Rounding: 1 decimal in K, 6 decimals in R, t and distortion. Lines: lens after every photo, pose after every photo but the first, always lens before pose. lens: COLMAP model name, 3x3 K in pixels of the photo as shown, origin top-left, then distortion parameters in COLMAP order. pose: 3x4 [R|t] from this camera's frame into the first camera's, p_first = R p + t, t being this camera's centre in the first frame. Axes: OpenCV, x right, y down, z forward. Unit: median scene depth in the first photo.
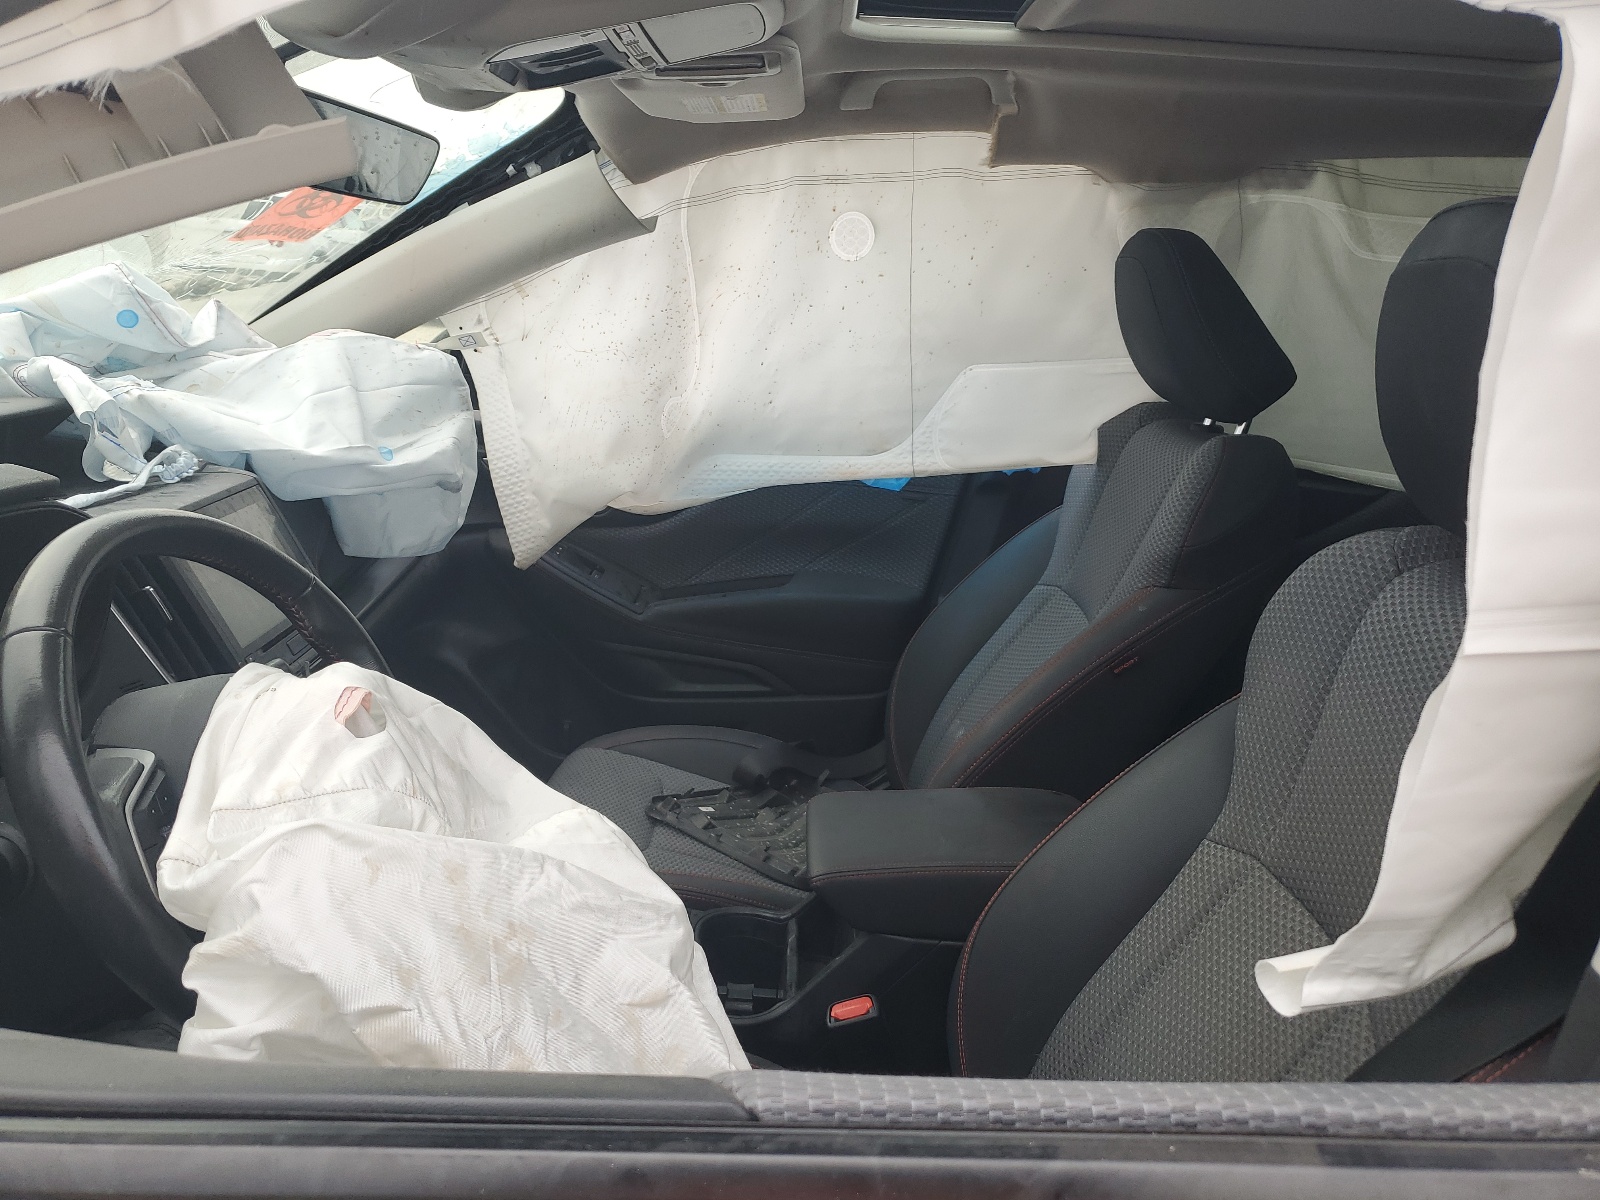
lens RADIAL K [[1189.1, 0, 800.0], [0, 1189.1, 600.0], [0, 0, 1]] dist [-0.000991, -0.087595]
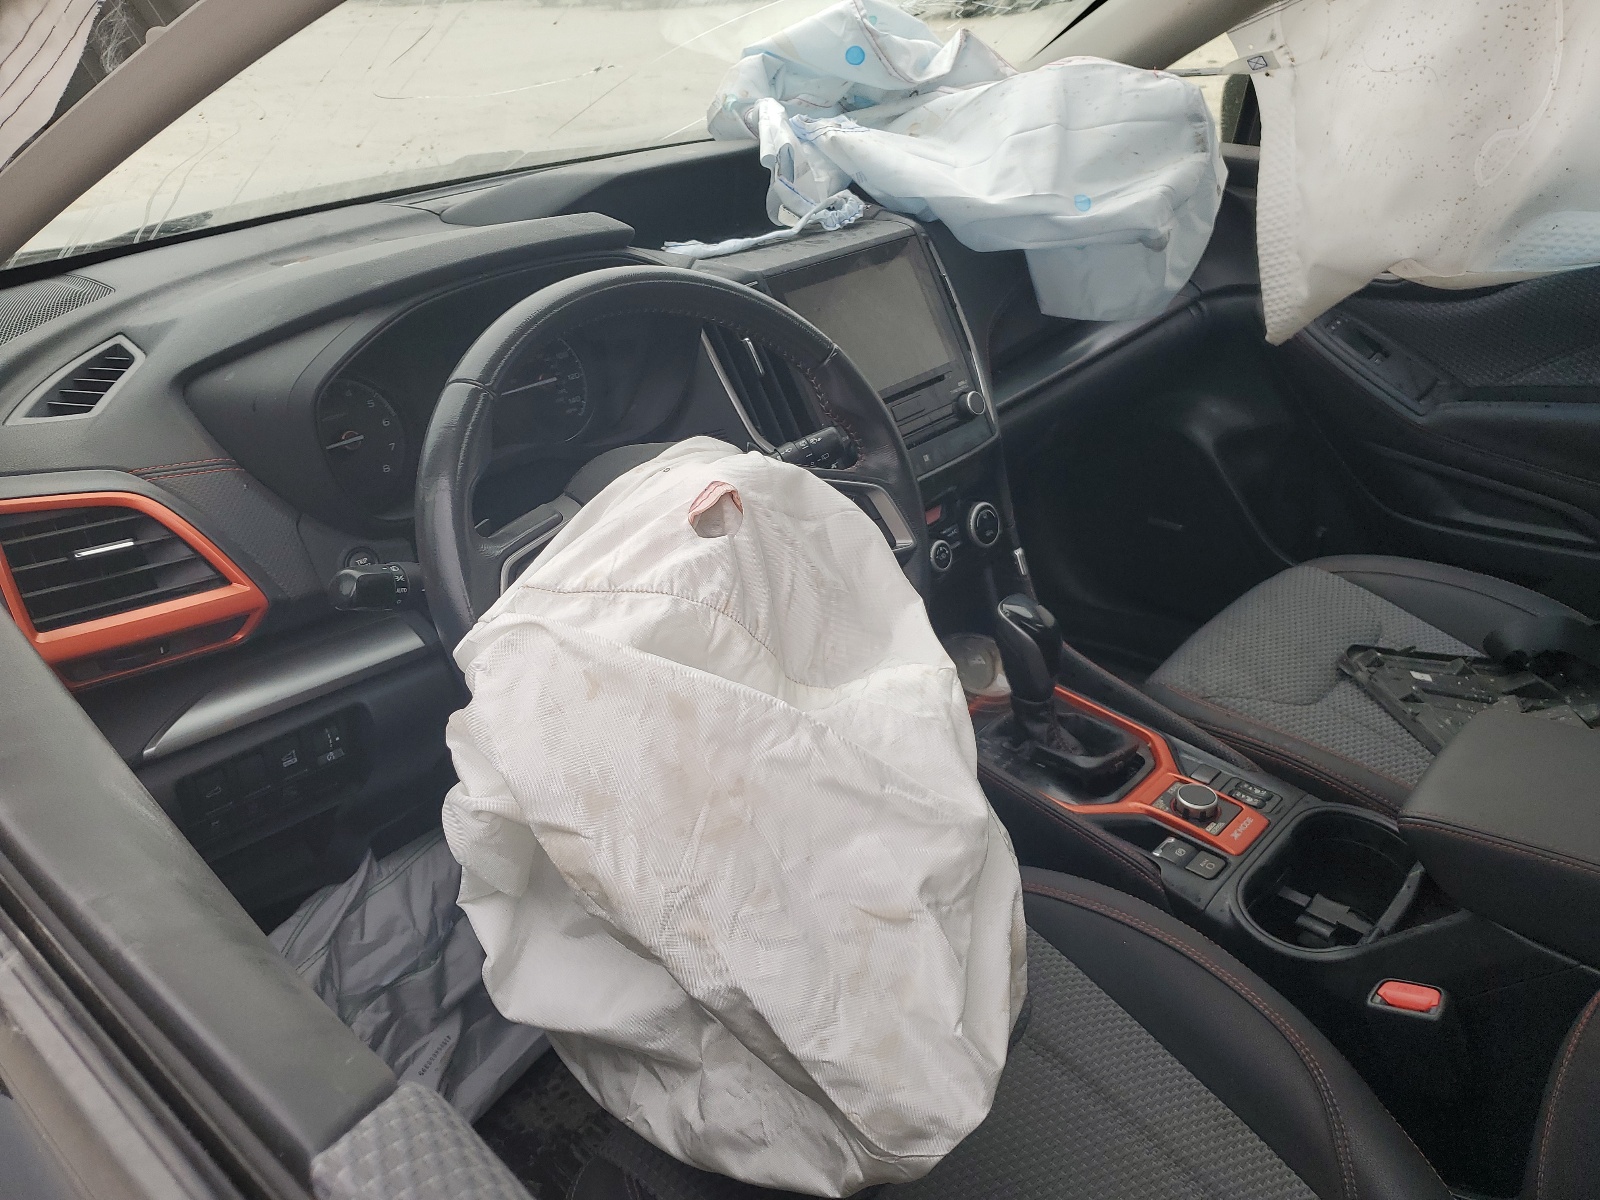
lens RADIAL K [[1261.9, 0, 797.6], [0, 1261.9, 570.9], [0, 0, 1]] dist [-0.091300, 0.107319]
pose [[0.743934, 0.206811, -0.635447, 0.134773], [-0.091181, 0.973427, 0.210061, -0.030546], [0.662004, -0.098331, 0.743022, 0.133111]]
